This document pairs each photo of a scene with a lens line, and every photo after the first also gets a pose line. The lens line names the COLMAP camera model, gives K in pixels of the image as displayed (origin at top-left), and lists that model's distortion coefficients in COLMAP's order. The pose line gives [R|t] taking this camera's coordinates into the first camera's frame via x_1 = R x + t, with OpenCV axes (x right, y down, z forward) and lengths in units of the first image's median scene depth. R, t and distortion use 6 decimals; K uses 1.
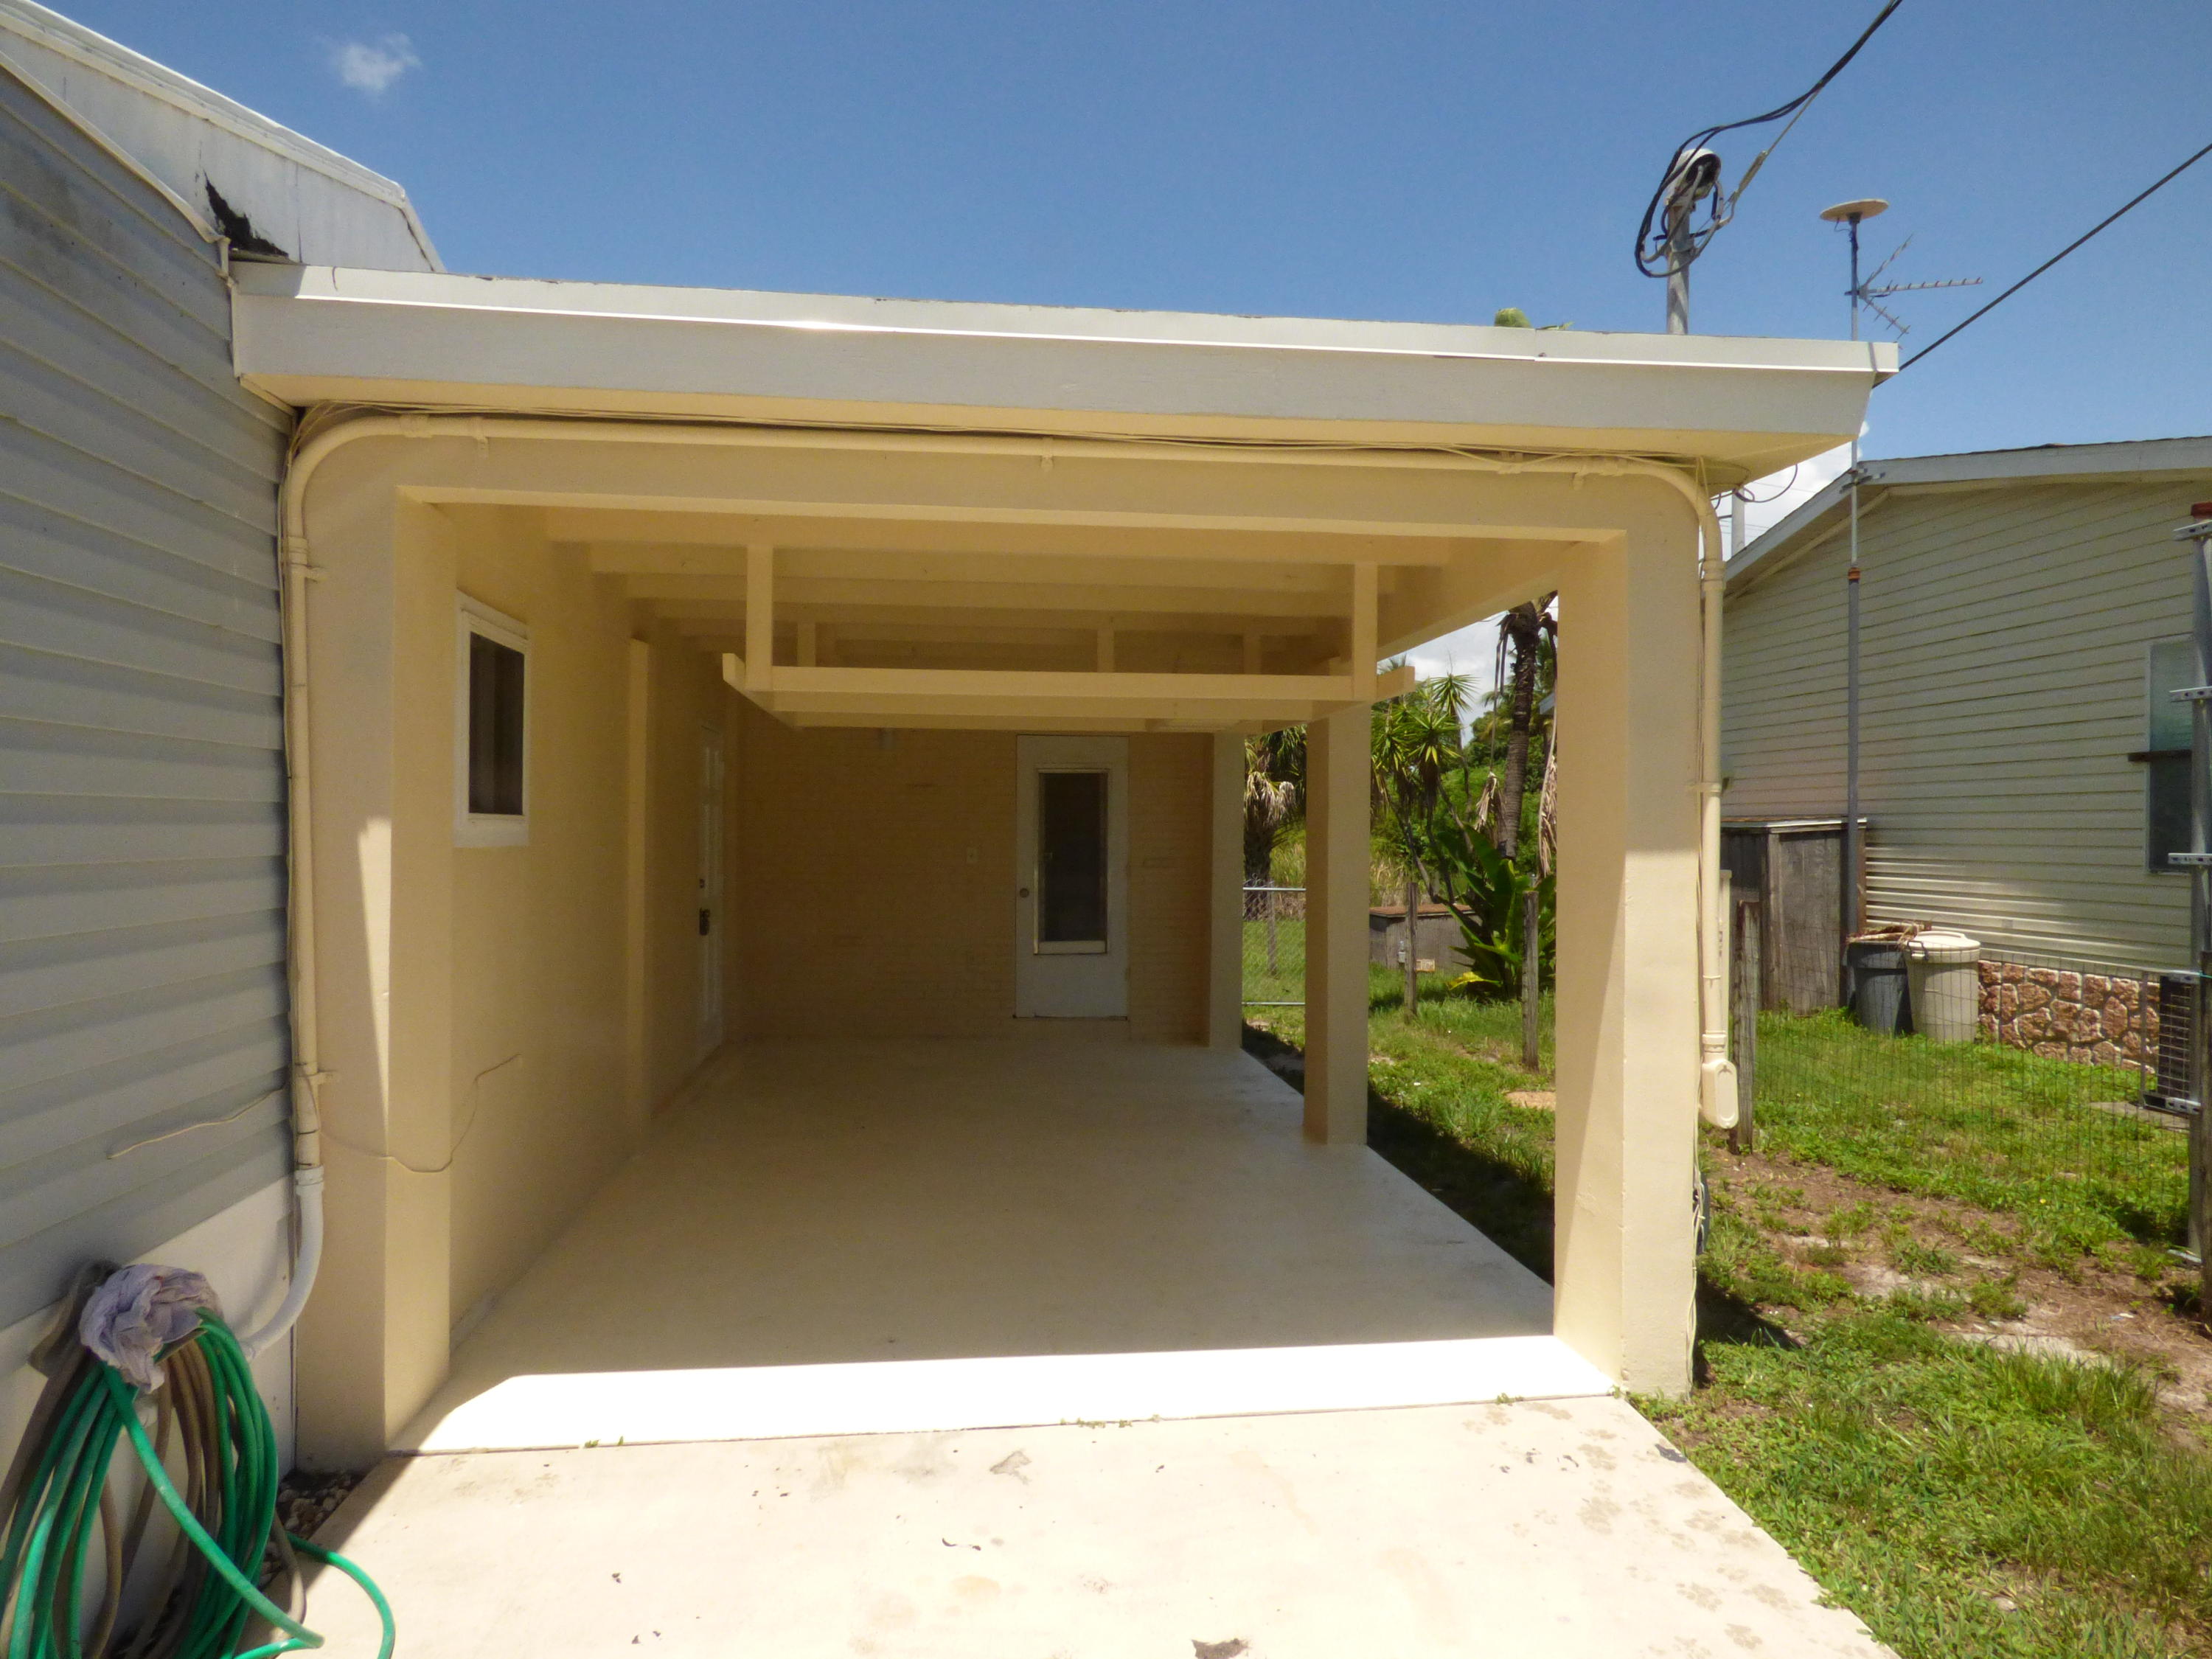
lens RADIAL K [[1325.0, 0, 1116.1], [0, 1325.0, 826.0], [0, 0, 1]] dist [-0.022415, 0.019585]
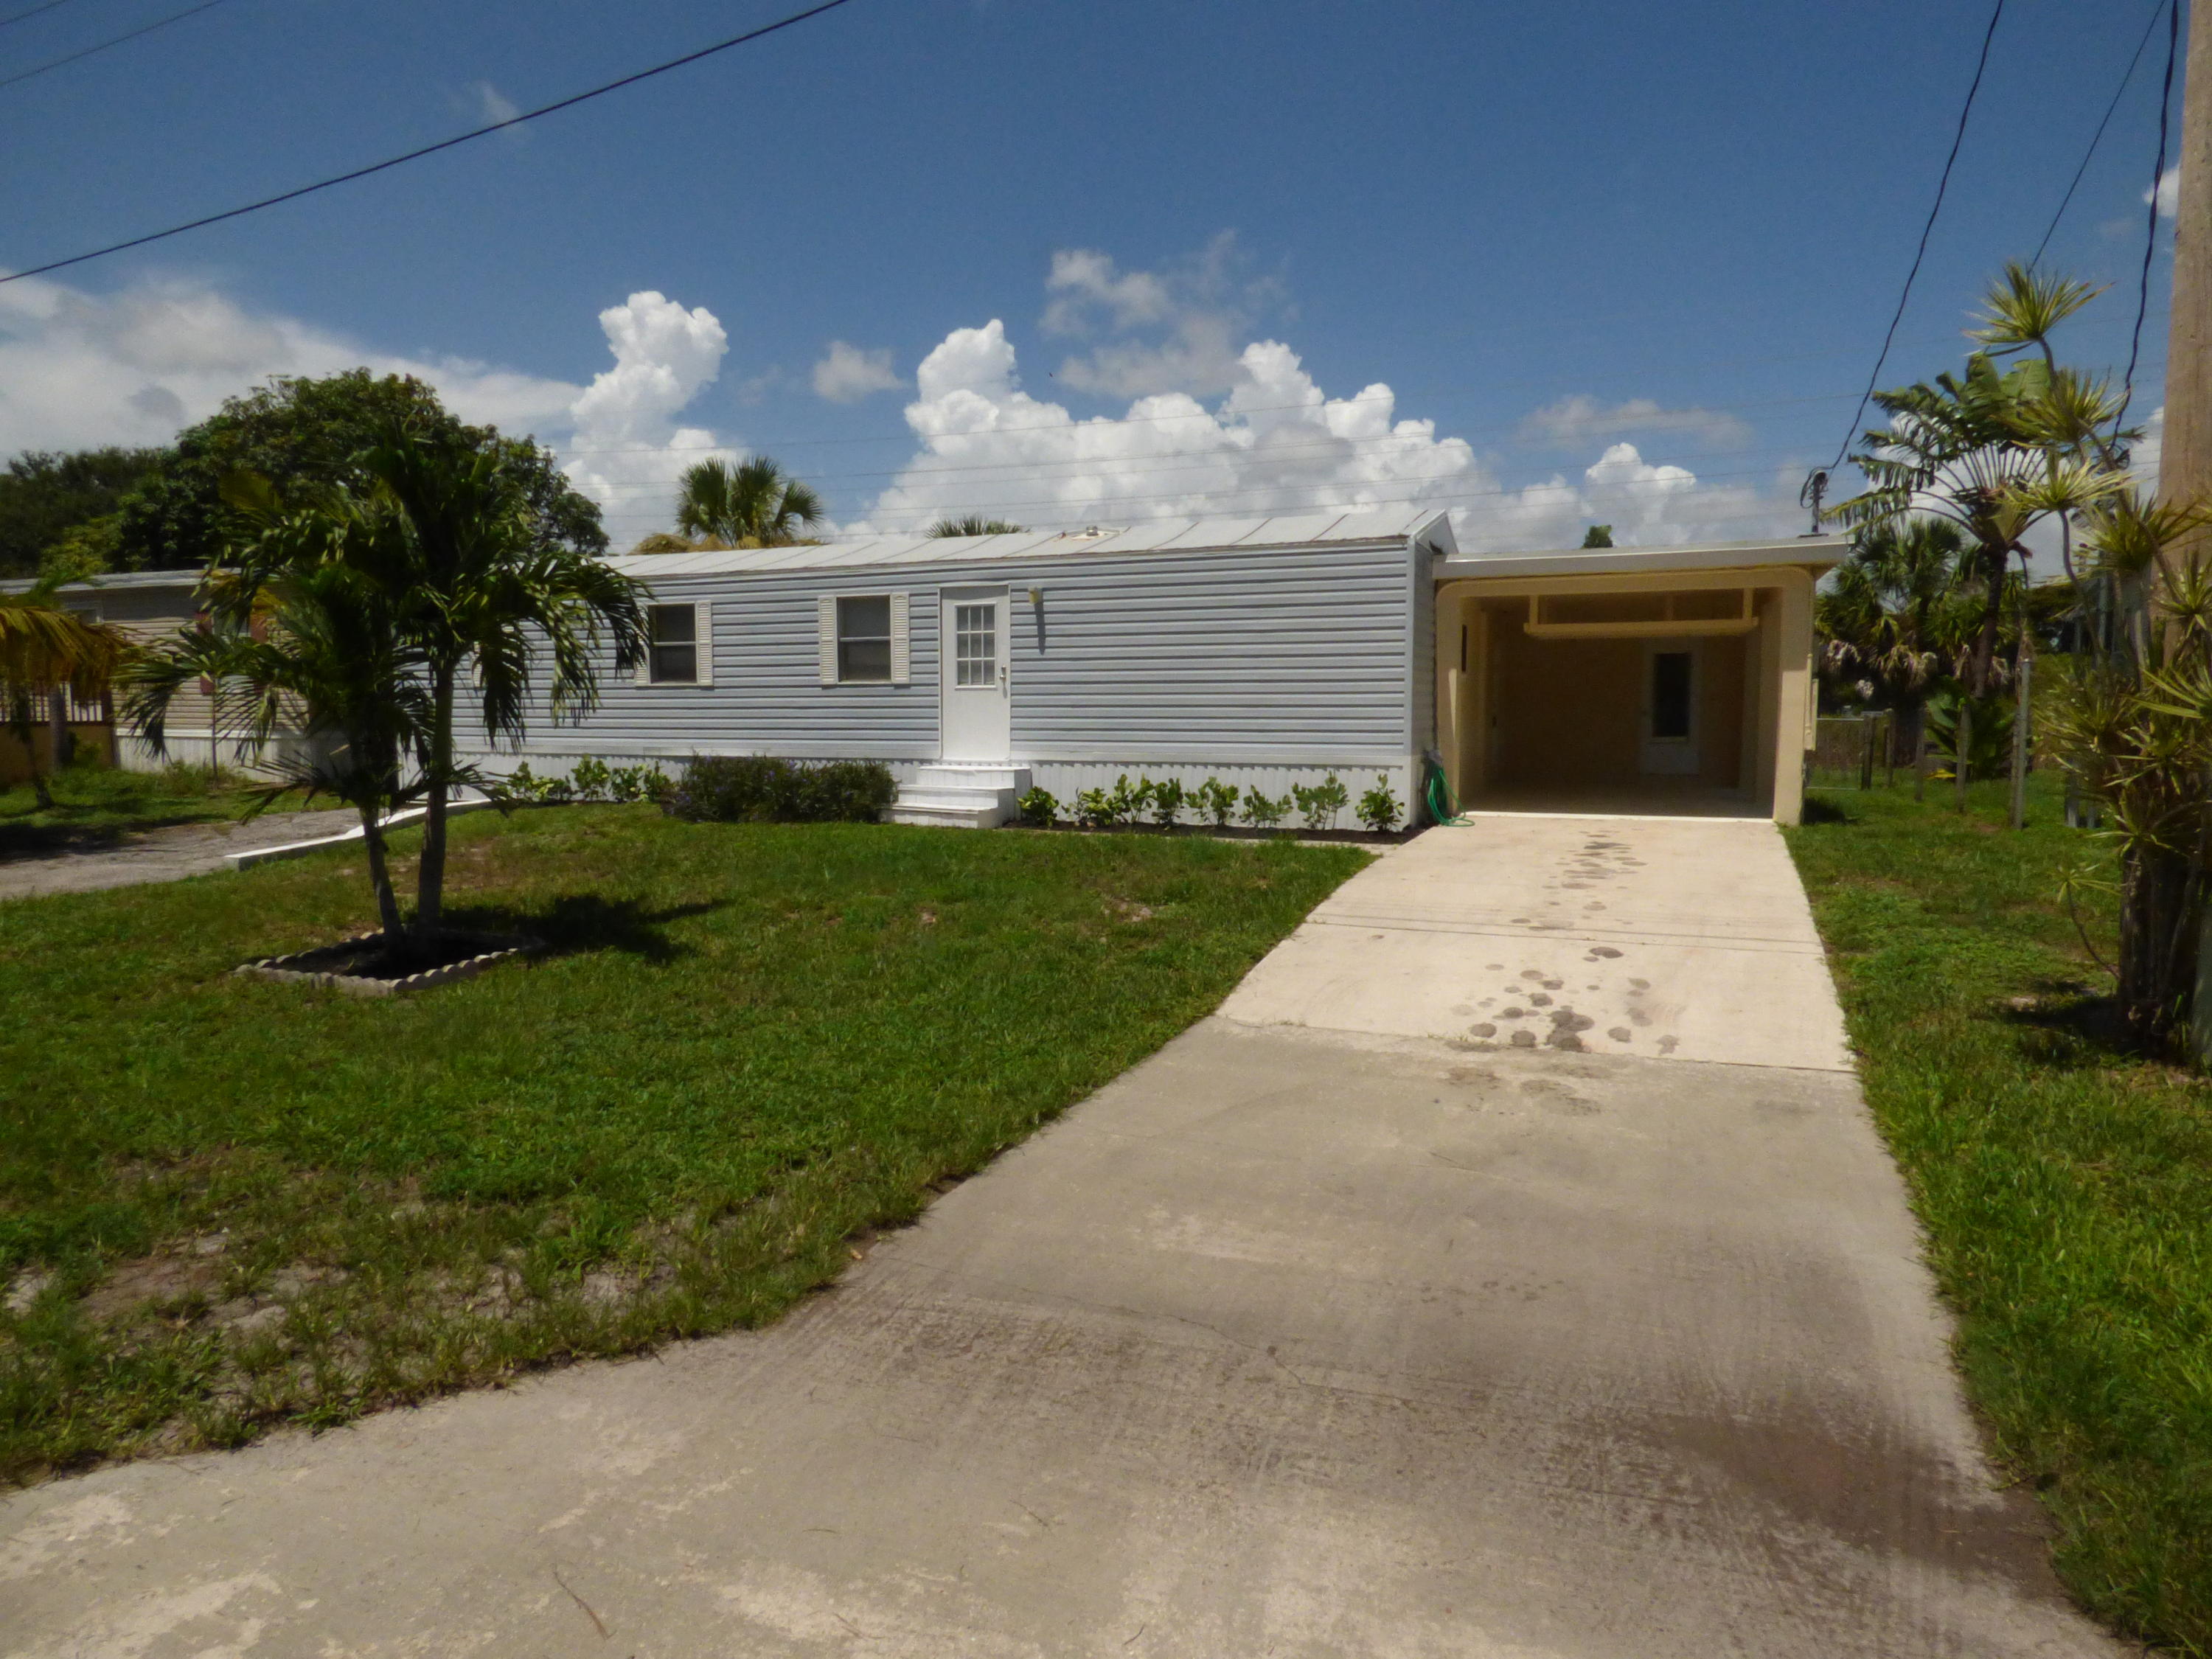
lens RADIAL K [[1325.0, 0, 1116.1], [0, 1325.0, 826.0], [0, 0, 1]] dist [-0.022415, 0.019585]
pose [[0.869386, 0.041929, -0.492351, 0.236739], [0.003343, 0.995871, 0.090713, 0.036601], [0.494122, -0.080511, 0.865657, -1.213607]]
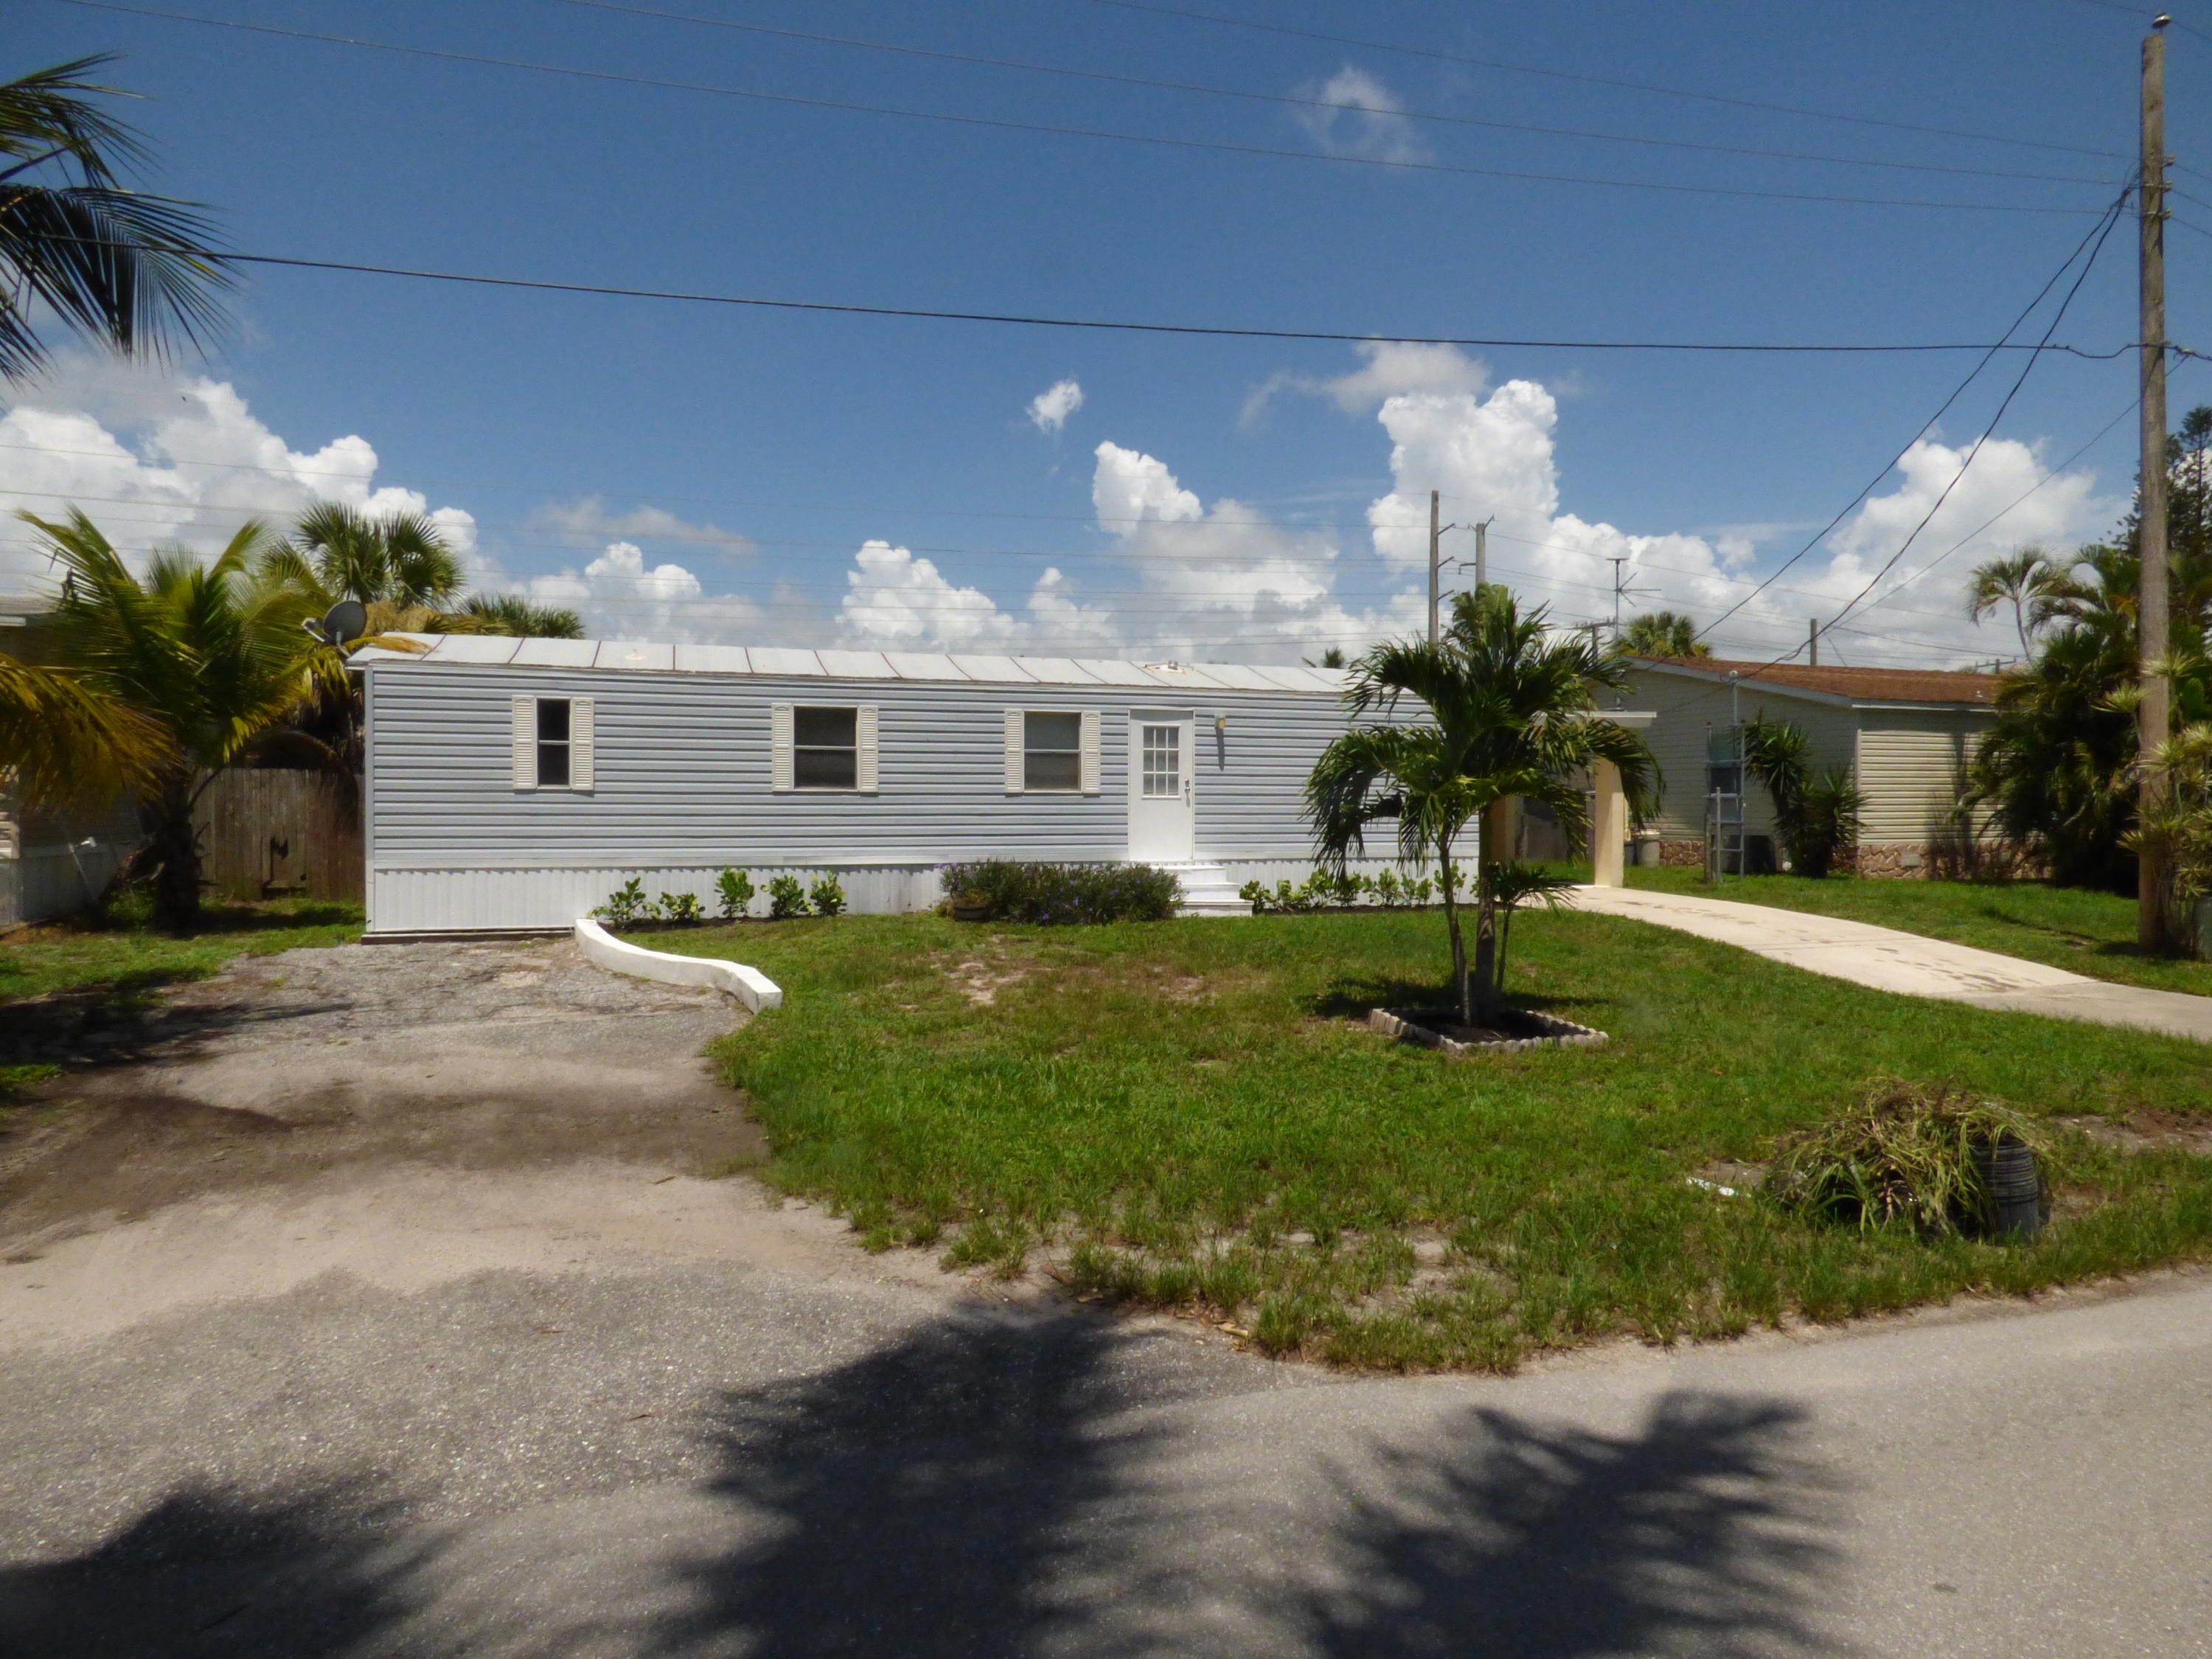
lens RADIAL K [[1325.0, 0, 1116.1], [0, 1325.0, 826.0], [0, 0, 1]] dist [-0.022415, 0.019585]
pose [[0.980087, -0.001034, 0.198564, -1.149228], [-0.002516, 0.999841, 0.017628, 0.021884], [-0.198551, -0.017777, 0.979929, -1.690619]]
